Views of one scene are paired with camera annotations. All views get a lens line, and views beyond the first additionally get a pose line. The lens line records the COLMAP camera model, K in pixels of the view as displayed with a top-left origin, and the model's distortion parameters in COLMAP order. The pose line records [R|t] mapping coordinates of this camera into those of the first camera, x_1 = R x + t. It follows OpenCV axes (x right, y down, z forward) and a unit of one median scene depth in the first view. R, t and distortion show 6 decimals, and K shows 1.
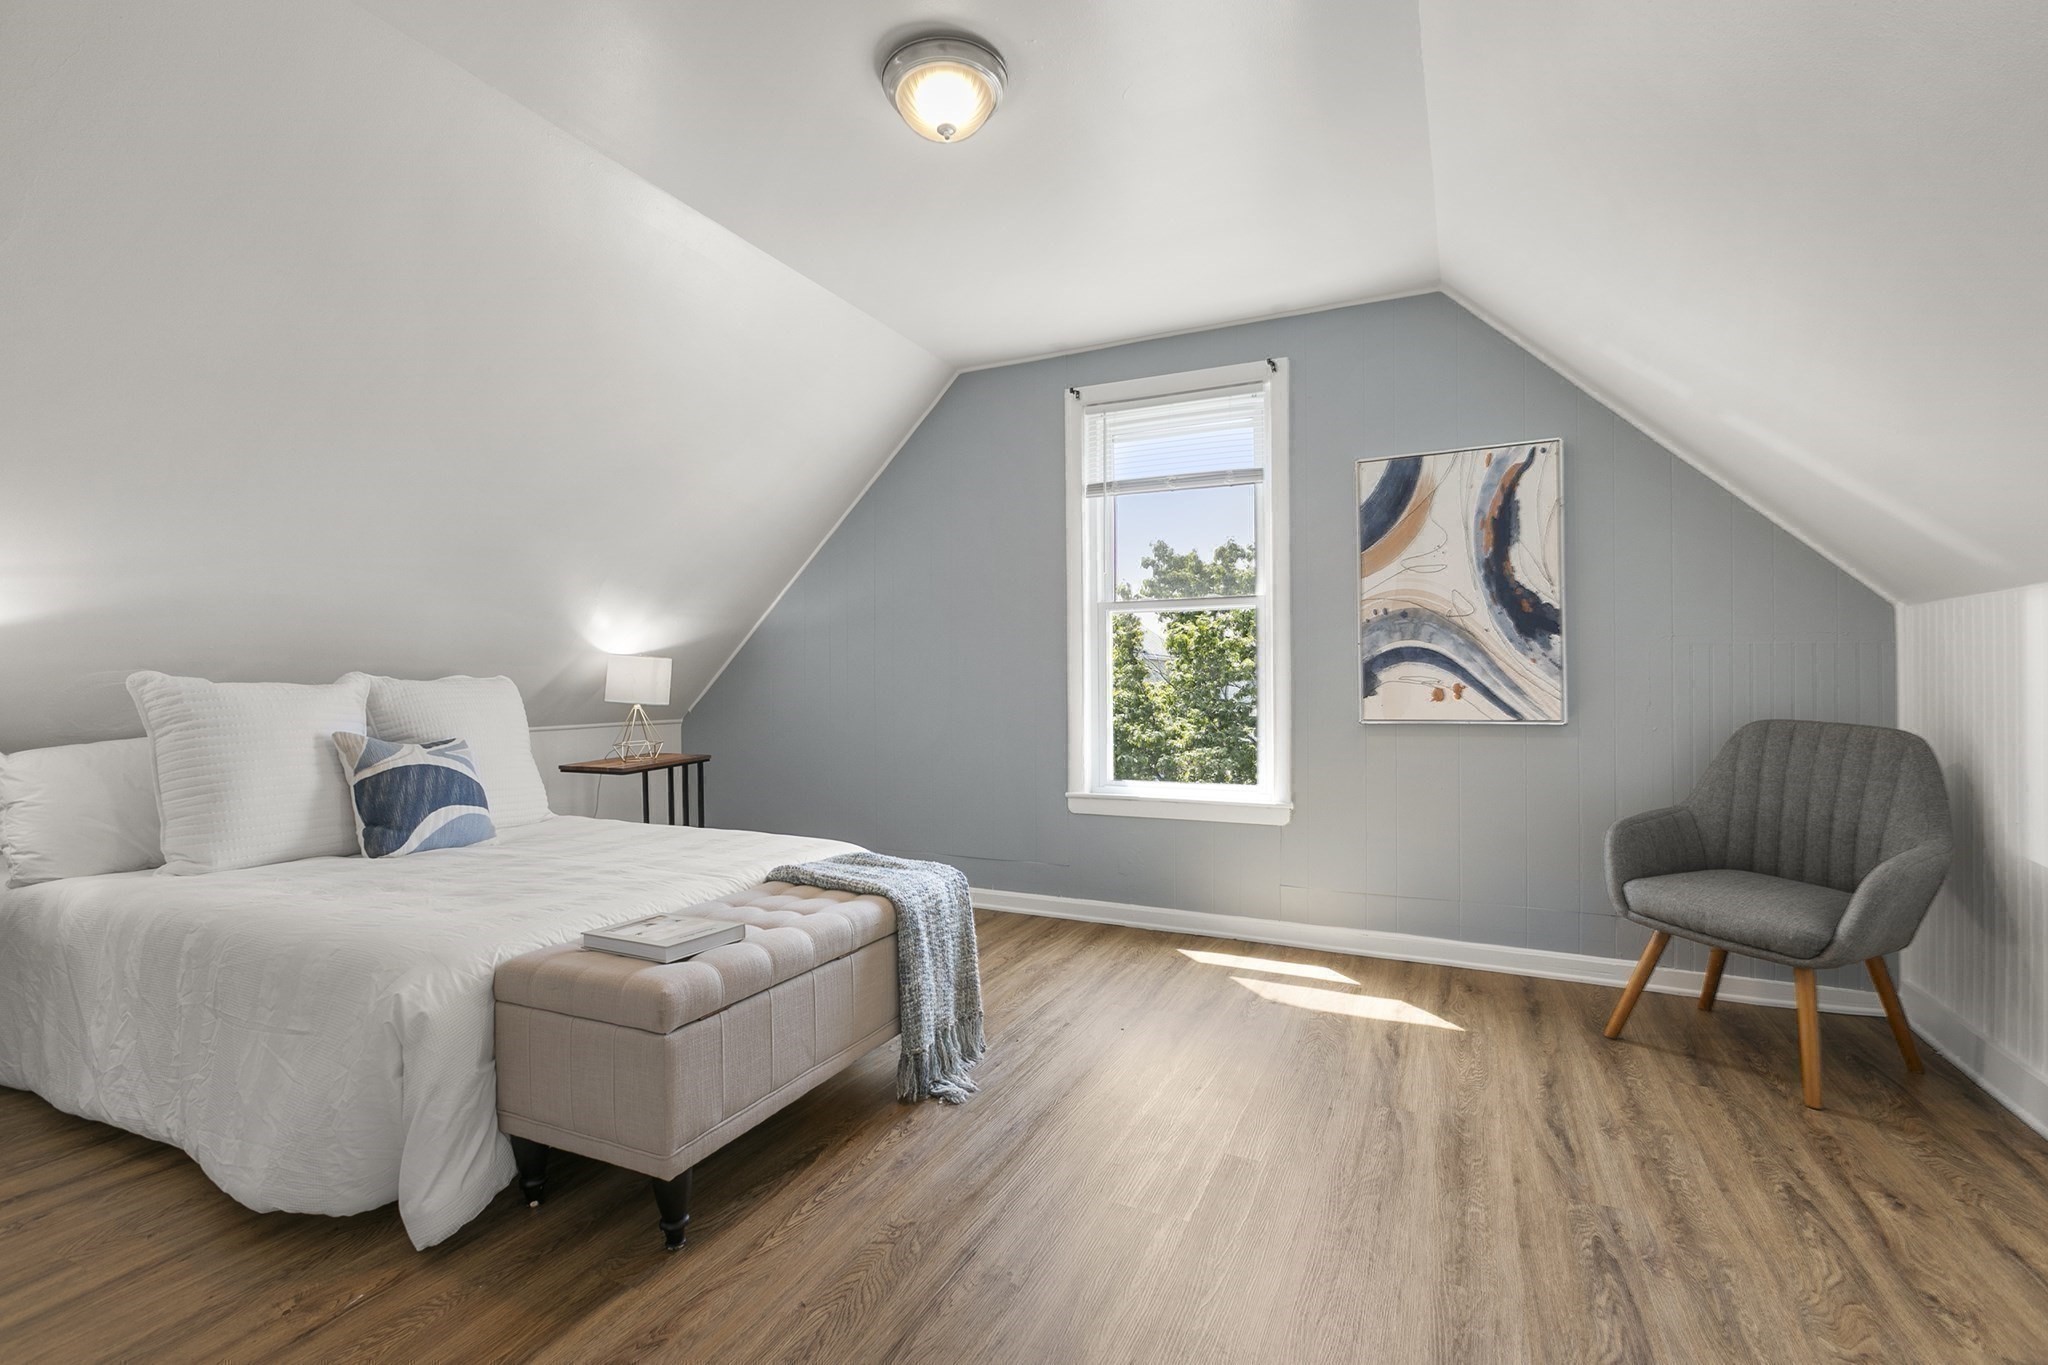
lens RADIAL K [[935.7, 0, 1017.8], [0, 935.7, 691.7], [0, 0, 1]] dist [0.001635, 0.000996]
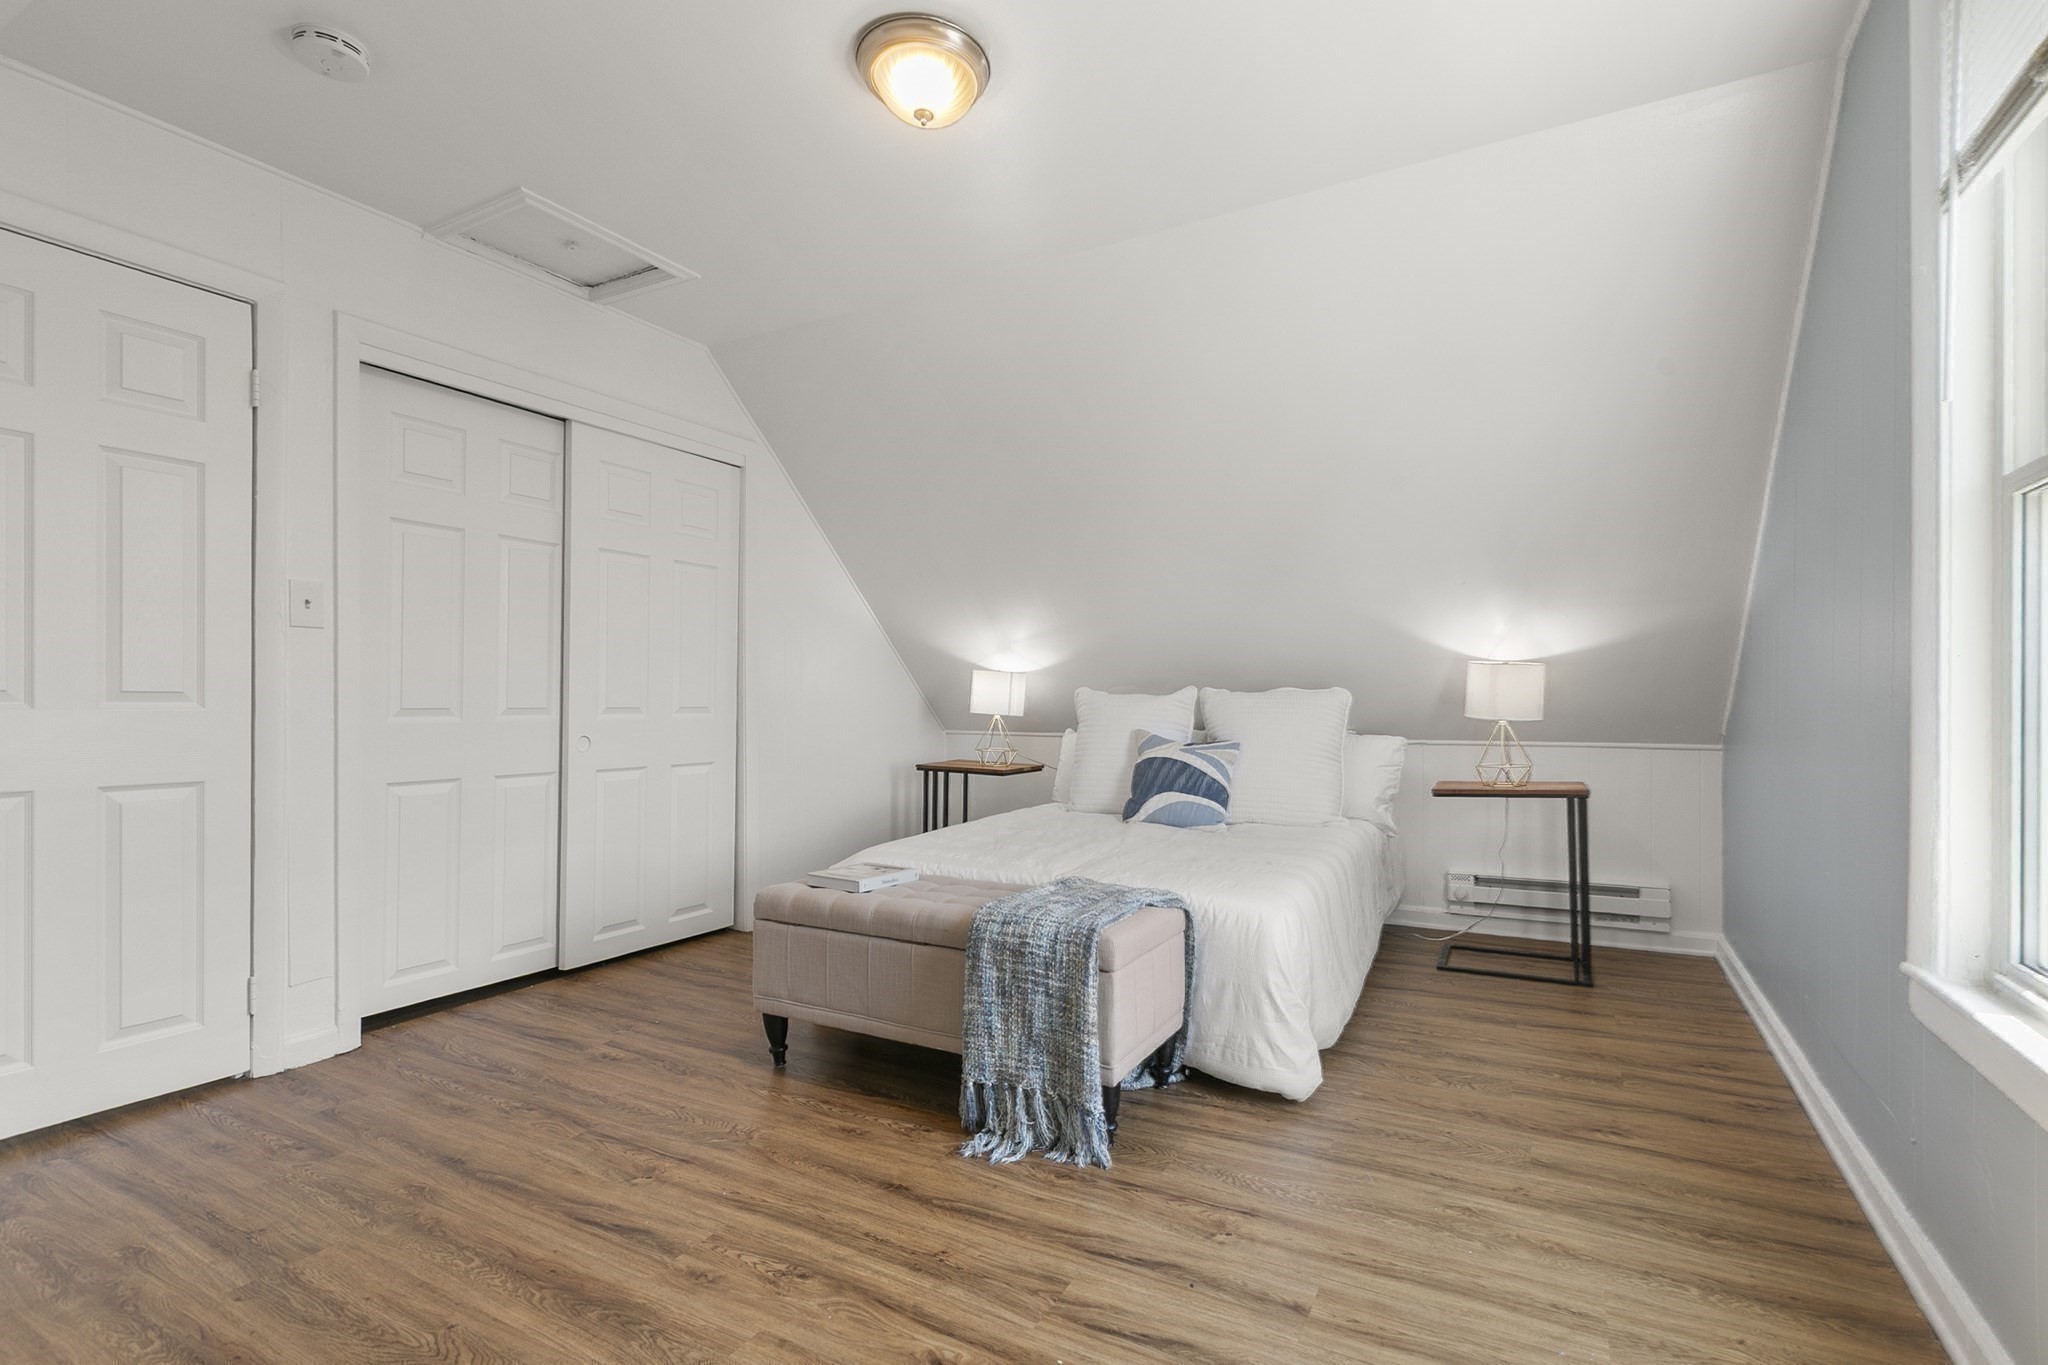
lens RADIAL K [[935.7, 0, 1022.6], [0, 935.7, 678.4], [0, 0, 1]] dist [0.001635, 0.000996]
pose [[-0.059082, -0.012429, -0.998176, 0.687630], [-0.006286, 0.999907, -0.012078, -0.015953], [0.998233, 0.005561, -0.059154, 0.886261]]
